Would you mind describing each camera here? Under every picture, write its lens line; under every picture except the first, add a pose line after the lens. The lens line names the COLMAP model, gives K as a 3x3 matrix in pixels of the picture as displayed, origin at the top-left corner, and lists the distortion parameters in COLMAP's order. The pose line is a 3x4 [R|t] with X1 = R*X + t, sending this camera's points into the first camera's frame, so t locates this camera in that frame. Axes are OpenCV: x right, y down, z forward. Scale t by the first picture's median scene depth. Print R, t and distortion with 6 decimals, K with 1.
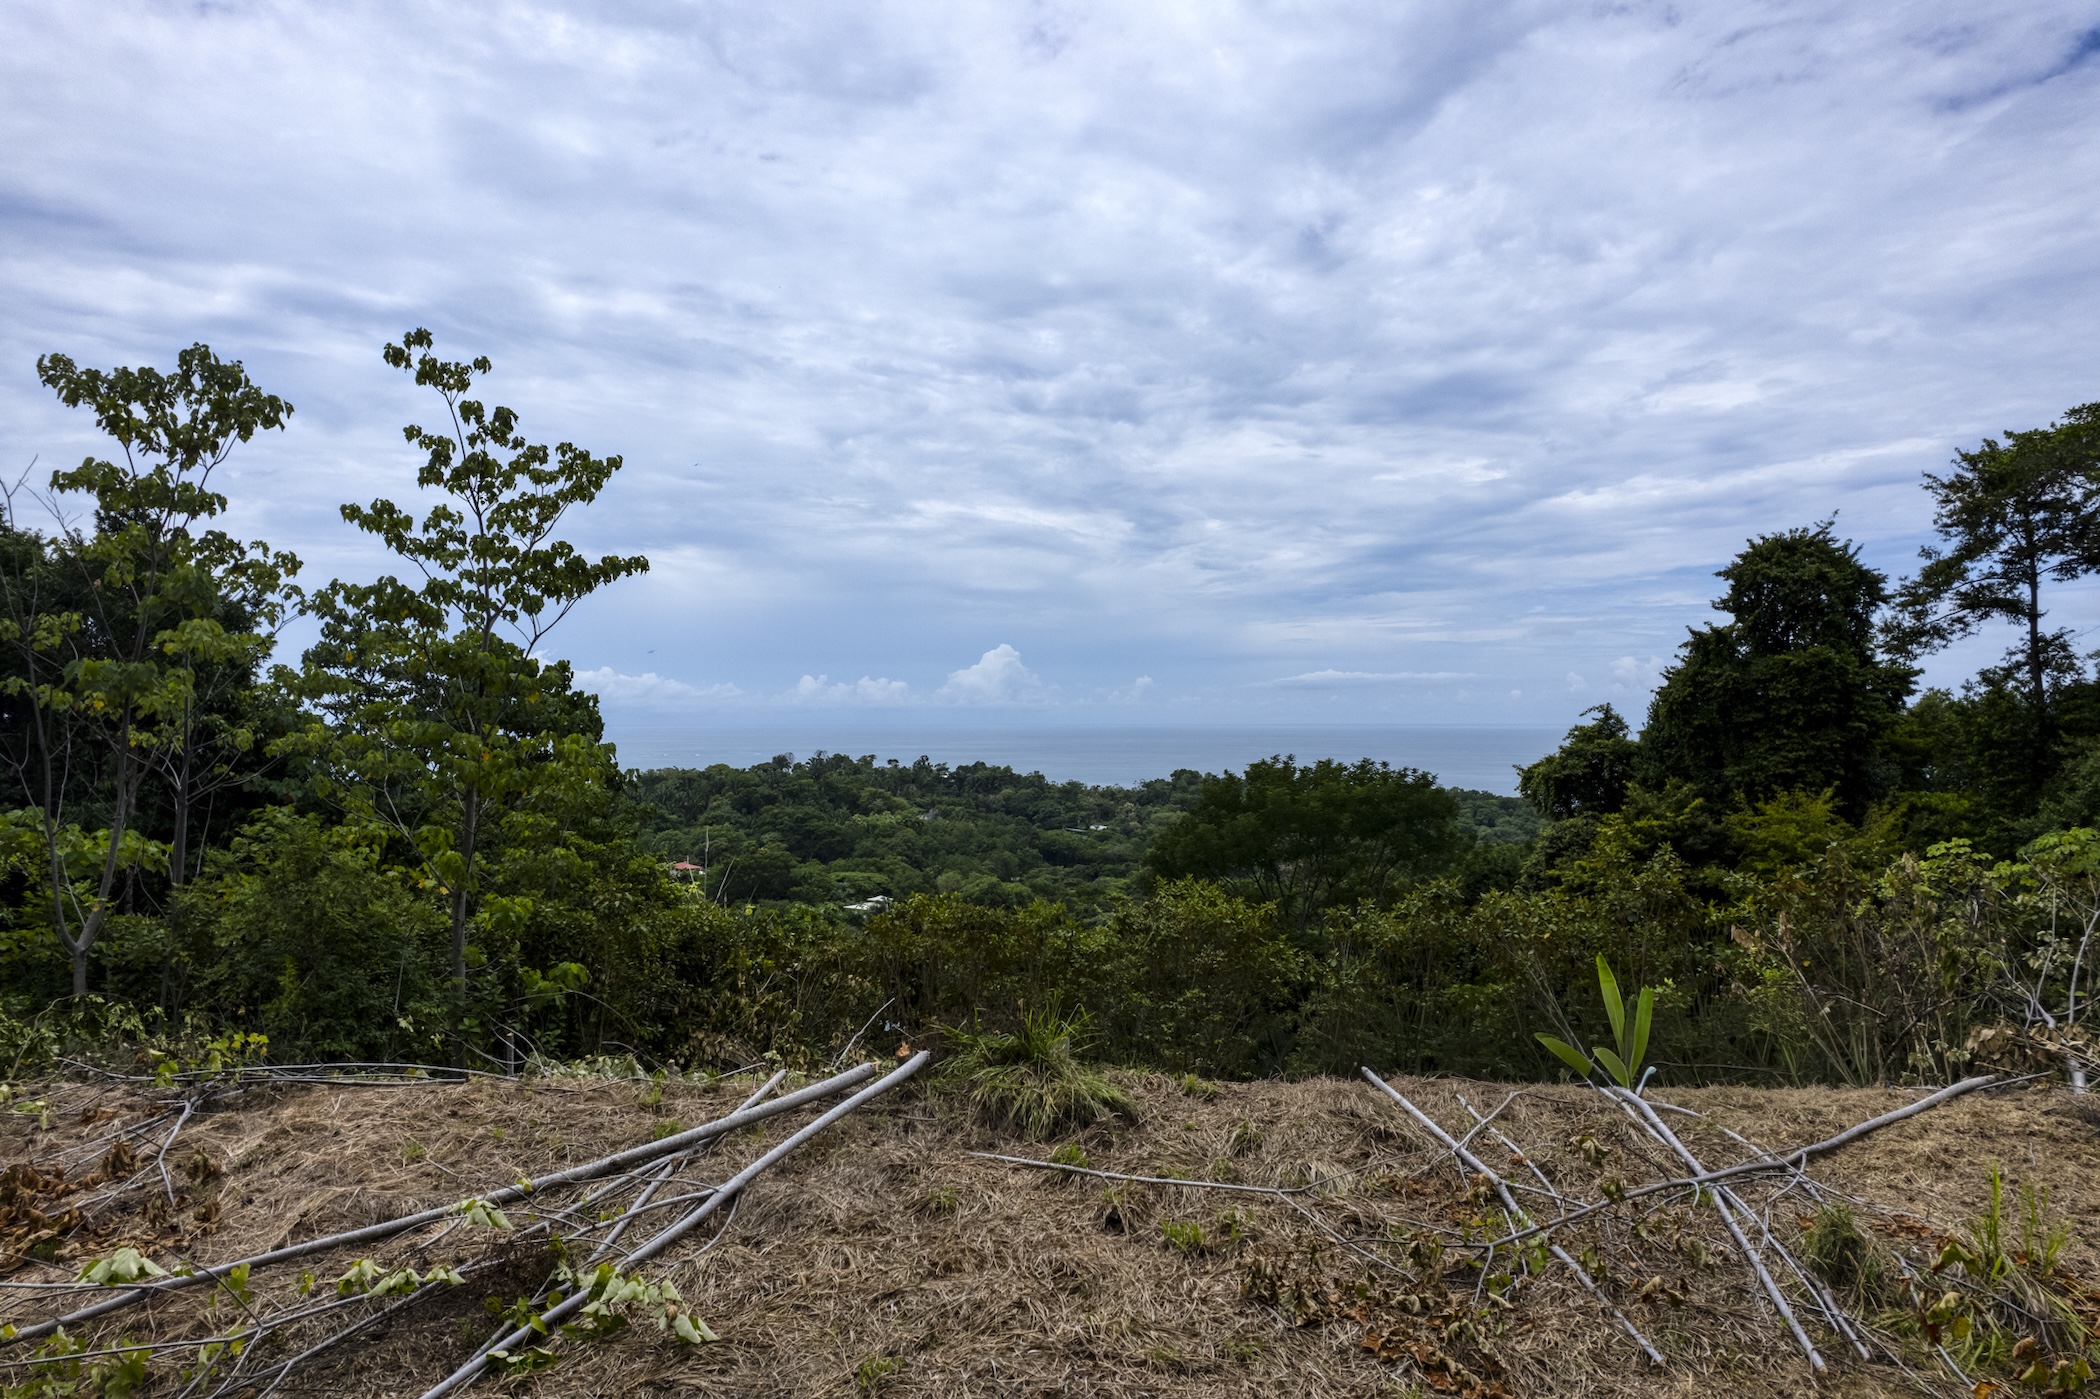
lens RADIAL K [[1350.9, 0, 1052.6], [0, 1350.9, 713.2], [0, 0, 1]] dist [-0.068553, 0.066053]
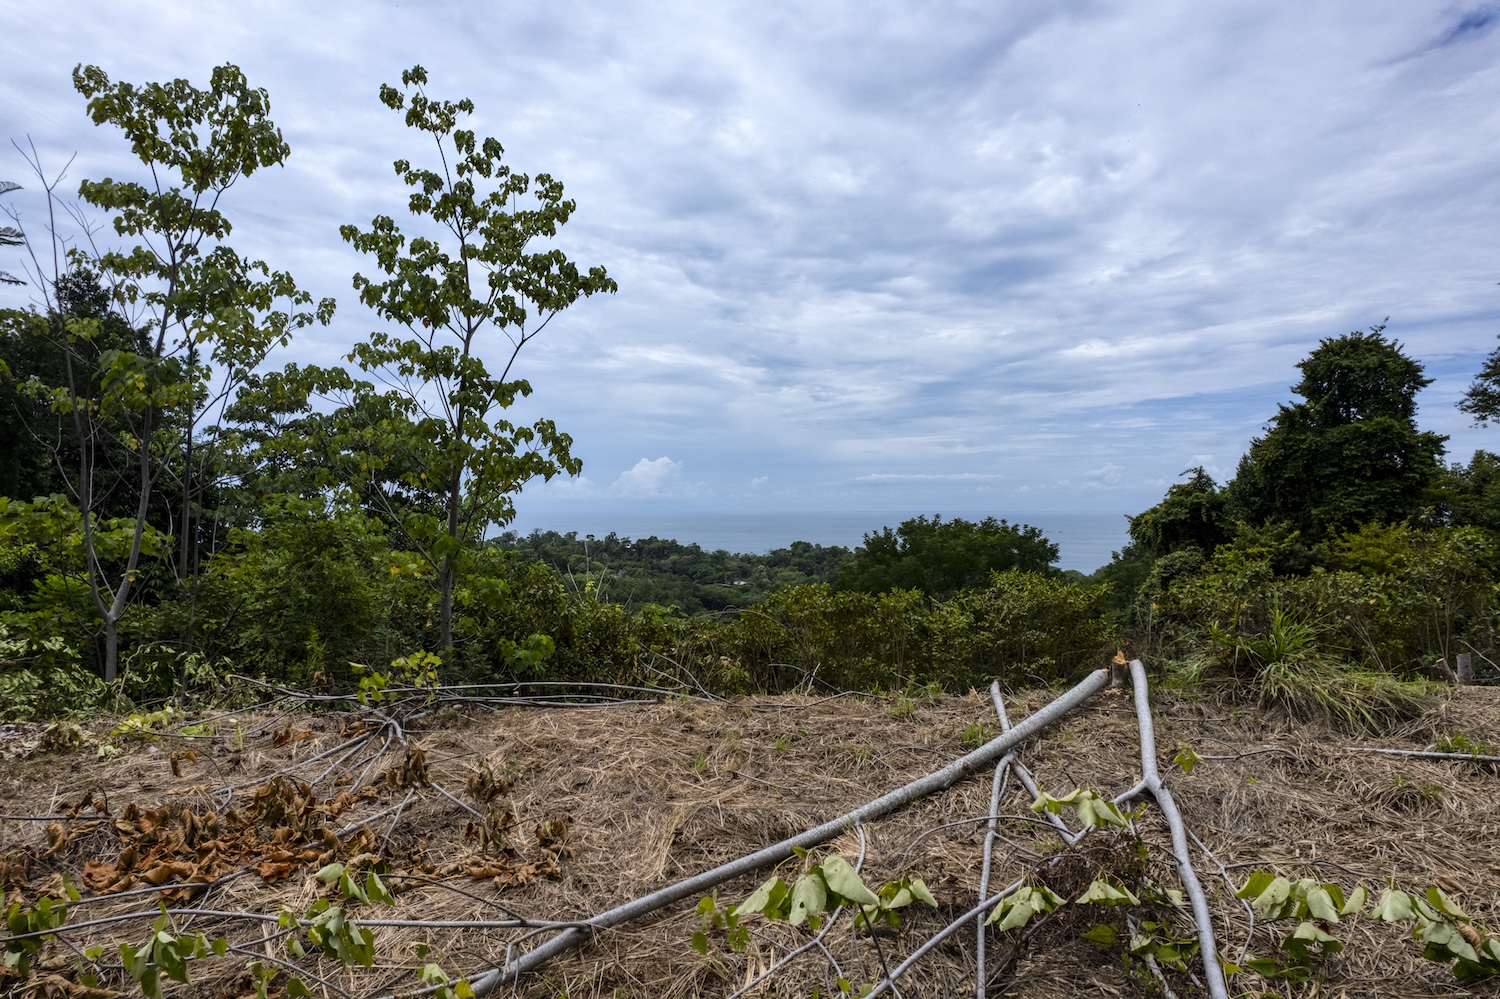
lens RADIAL K [[964.9, 0, 755.7], [0, 964.9, 497.3], [0, 0, 1]] dist [-0.068553, 0.066053]
pose [[0.998388, -0.000546, 0.056757, -0.101893], [0.000880, 0.999982, -0.005853, 0.033854], [-0.056753, 0.005893, 0.998371, 0.080212]]
